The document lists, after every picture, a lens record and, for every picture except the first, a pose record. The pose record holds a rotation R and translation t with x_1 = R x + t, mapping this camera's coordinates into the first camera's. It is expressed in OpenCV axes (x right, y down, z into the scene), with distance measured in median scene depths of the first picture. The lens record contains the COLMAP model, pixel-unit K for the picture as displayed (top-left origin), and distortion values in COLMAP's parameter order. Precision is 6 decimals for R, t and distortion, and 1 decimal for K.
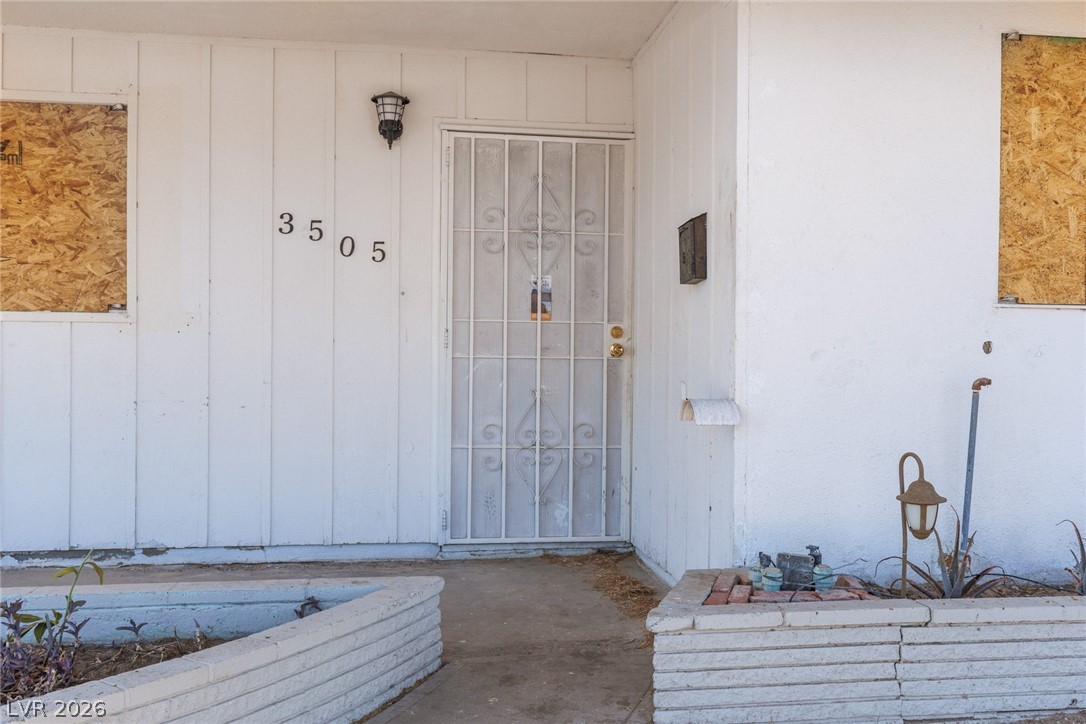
lens RADIAL K [[1022.8, 0, 544.4], [0, 1022.8, 364.4], [0, 0, 1]] dist [0.009068, 0.000000]
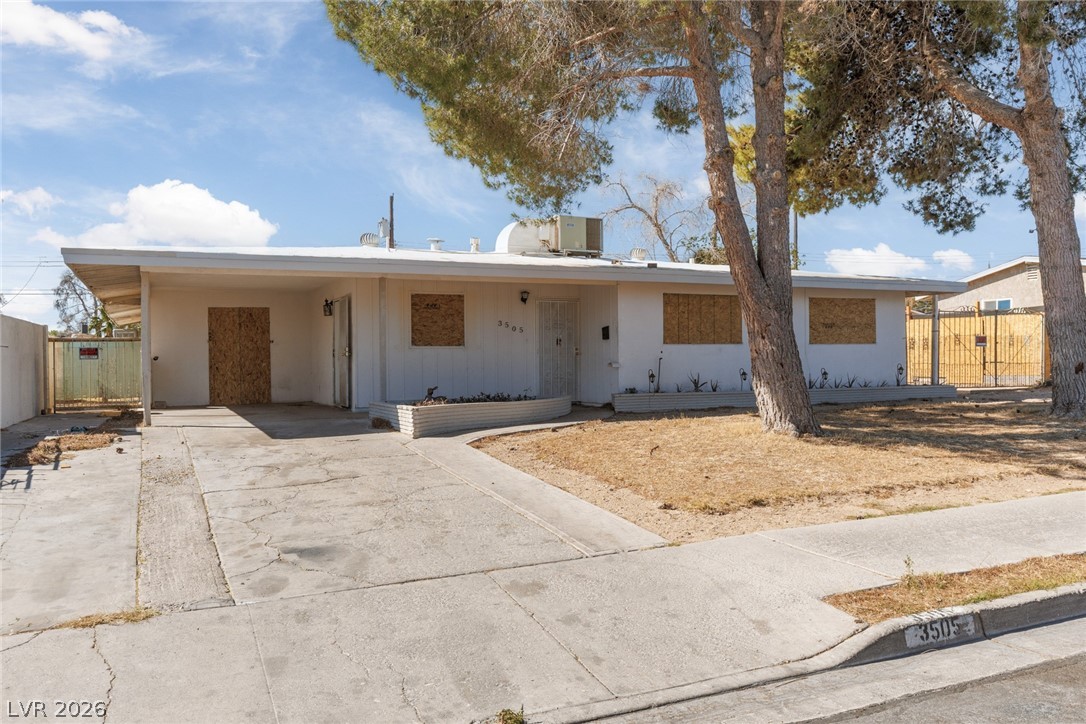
lens RADIAL K [[868.1, 0, 542.6], [0, 868.1, 360.3], [0, 0, 1]] dist [0.005368, 0.008024]
pose [[0.964590, -0.016195, 0.263257, -1.019086], [0.018176, 0.999822, -0.005088, 0.029273], [-0.263128, 0.009693, 0.964712, -2.402760]]
